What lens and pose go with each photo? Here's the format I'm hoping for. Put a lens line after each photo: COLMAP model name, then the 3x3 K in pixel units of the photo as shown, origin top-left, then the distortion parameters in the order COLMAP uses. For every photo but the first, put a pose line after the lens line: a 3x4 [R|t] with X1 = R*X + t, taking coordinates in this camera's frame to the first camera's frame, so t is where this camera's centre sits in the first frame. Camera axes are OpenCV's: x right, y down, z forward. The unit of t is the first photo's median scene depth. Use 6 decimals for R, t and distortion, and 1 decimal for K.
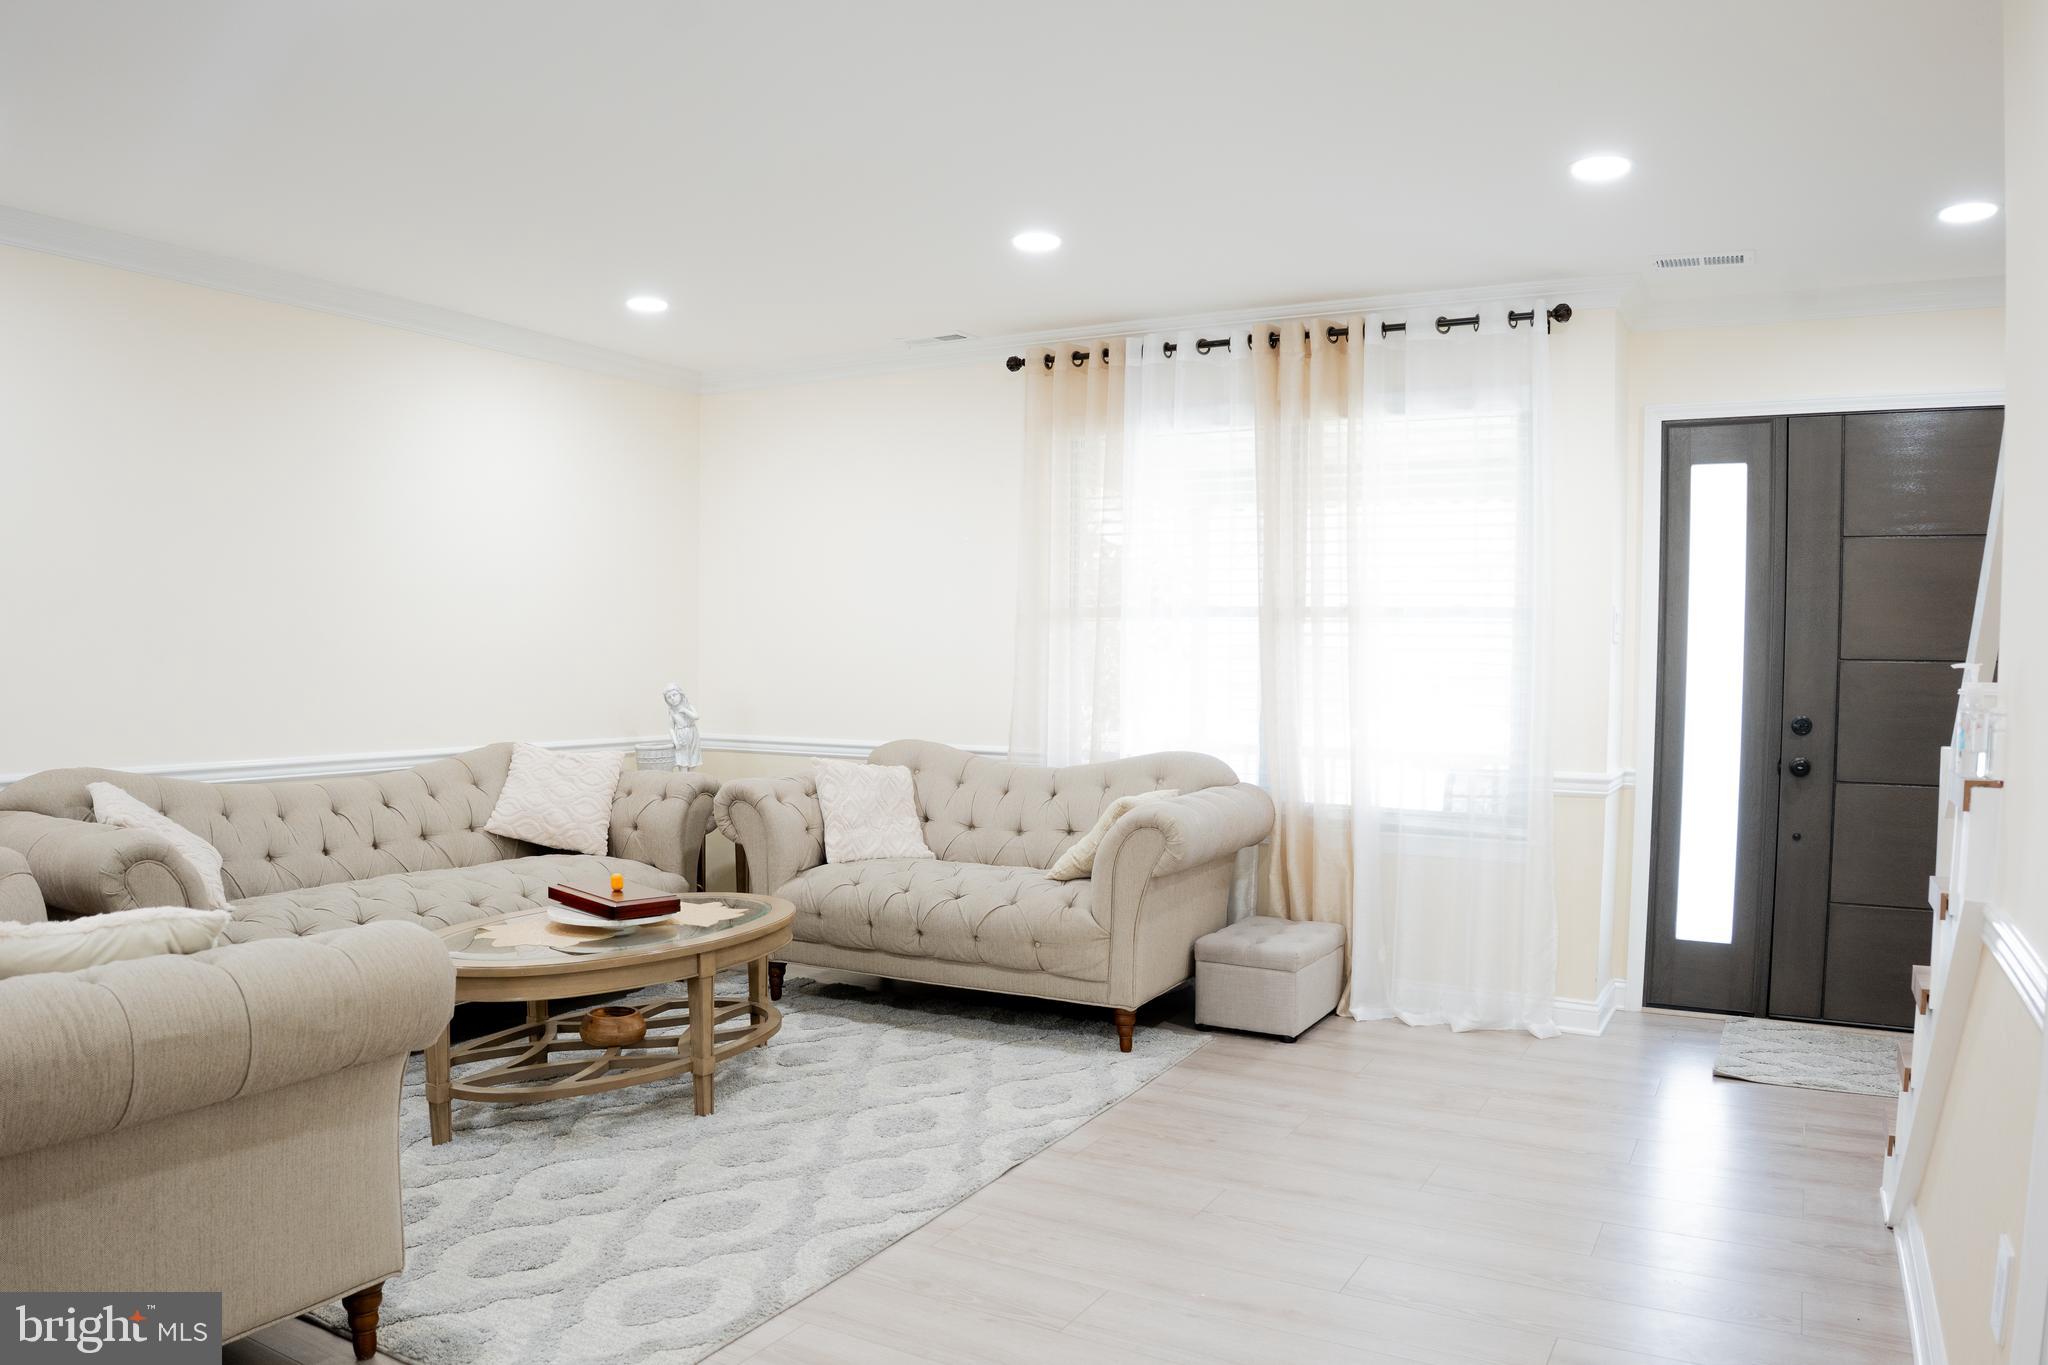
lens RADIAL K [[1361.3, 0, 1045.1], [0, 1361.3, 687.4], [0, 0, 1]] dist [-0.139528, 0.046829]
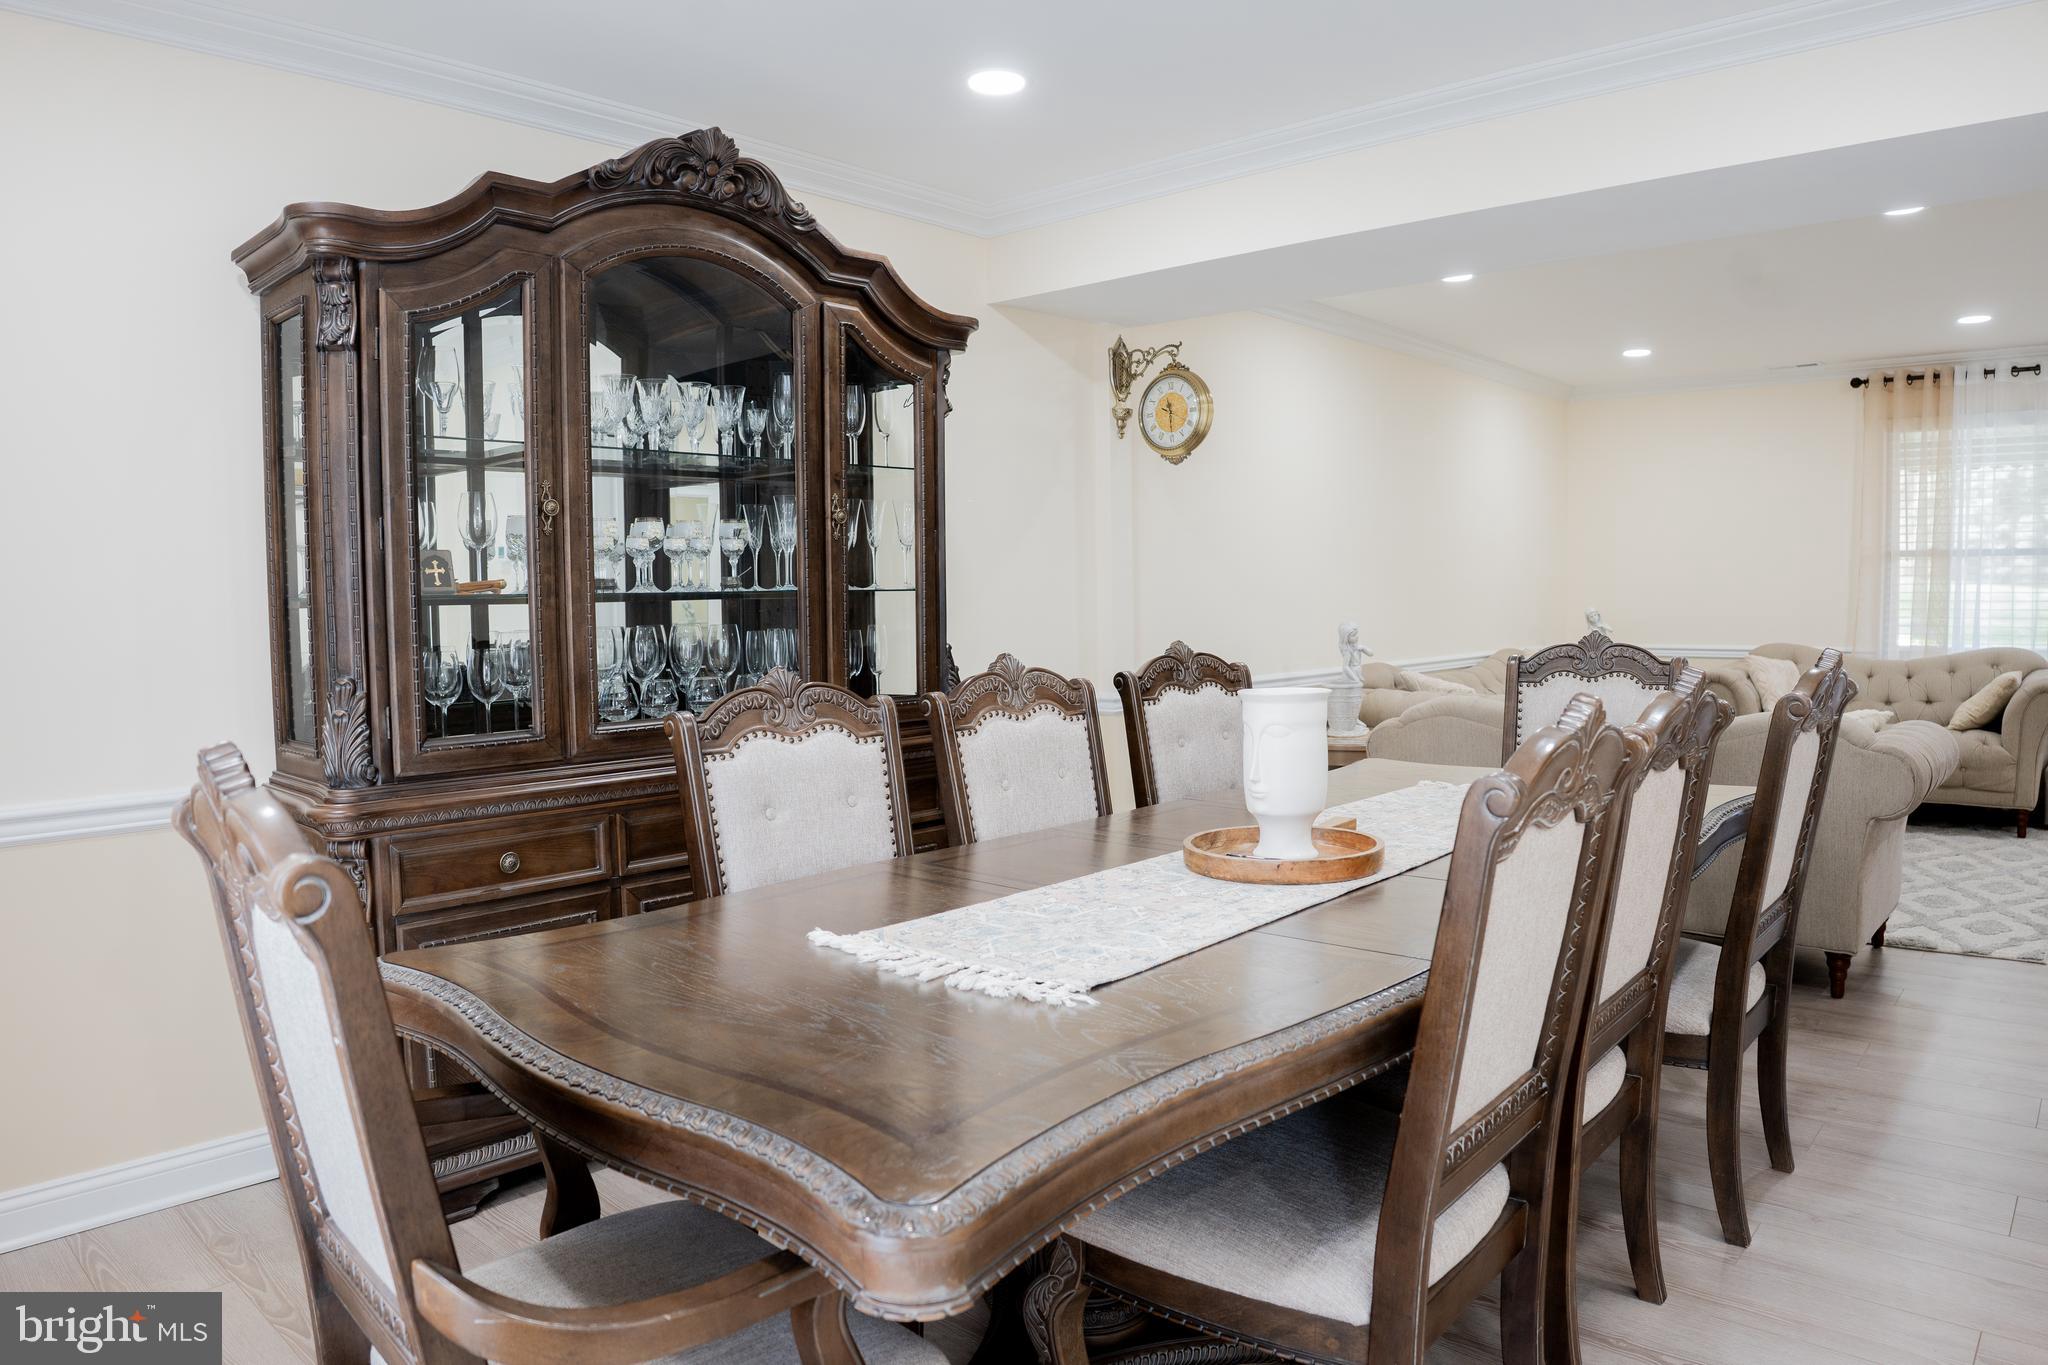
lens RADIAL K [[1361.3, 0, 1045.1], [0, 1361.3, 687.4], [0, 0, 1]] dist [-0.139528, 0.046829]
pose [[0.977136, -0.011088, -0.212325, -0.637412], [0.017825, 0.999396, 0.029845, 0.031891], [0.211866, -0.032948, 0.976743, -0.589158]]
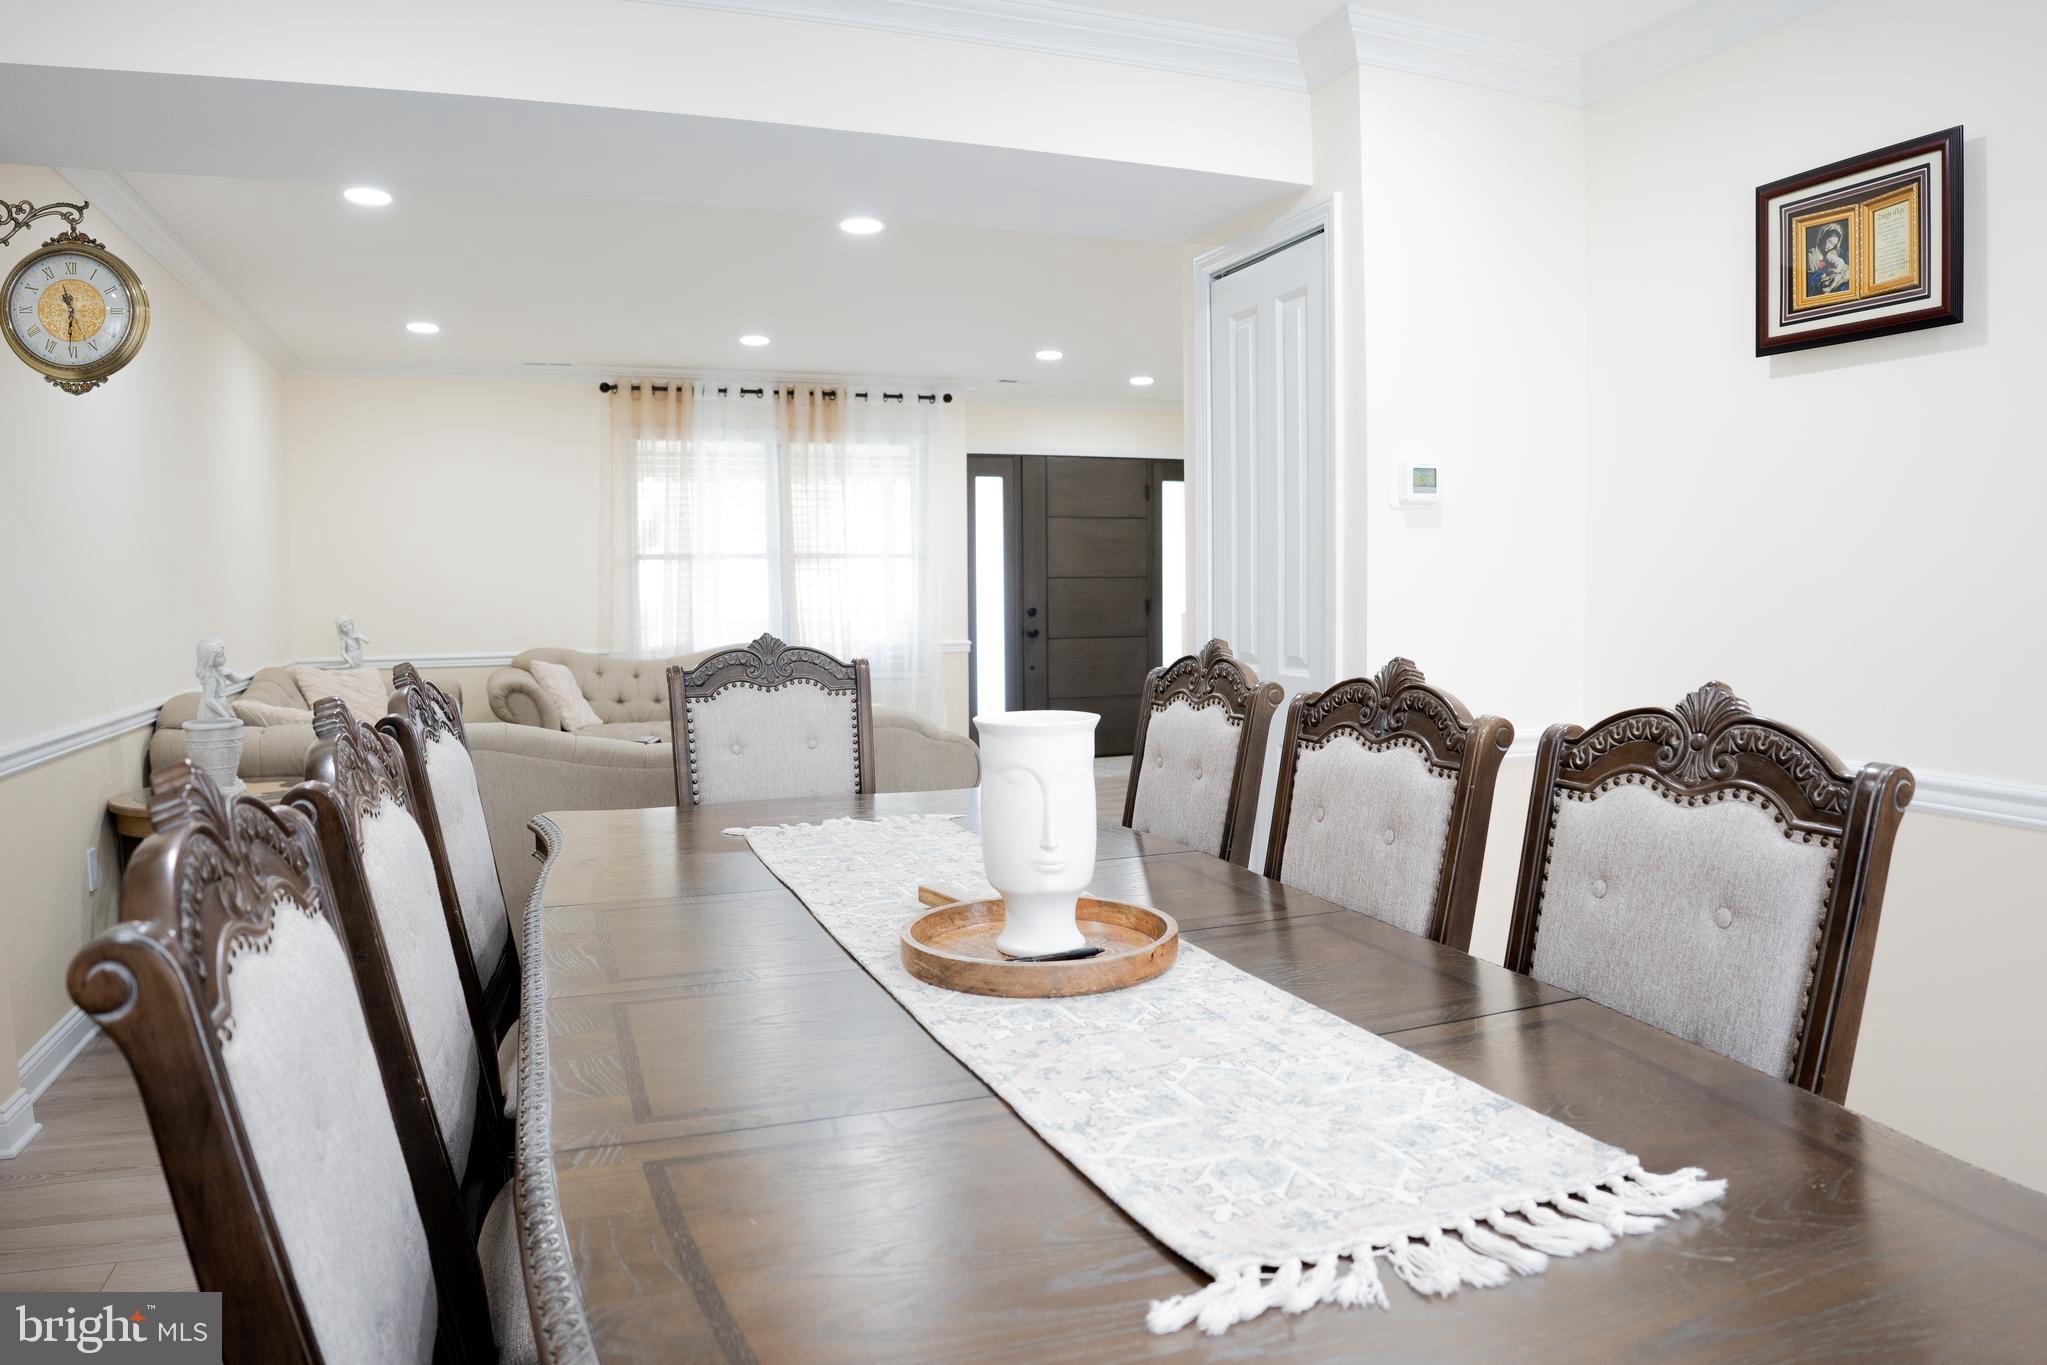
lens RADIAL K [[1360.7, 0, 1044.5], [0, 1360.7, 687.4], [0, 0, 1]] dist [-0.139528, 0.046829]
pose [[0.633601, -0.073687, 0.770143, -0.937557], [0.043403, 0.997272, 0.059711, 0.019982], [-0.772442, -0.004406, 0.635070, -0.308805]]
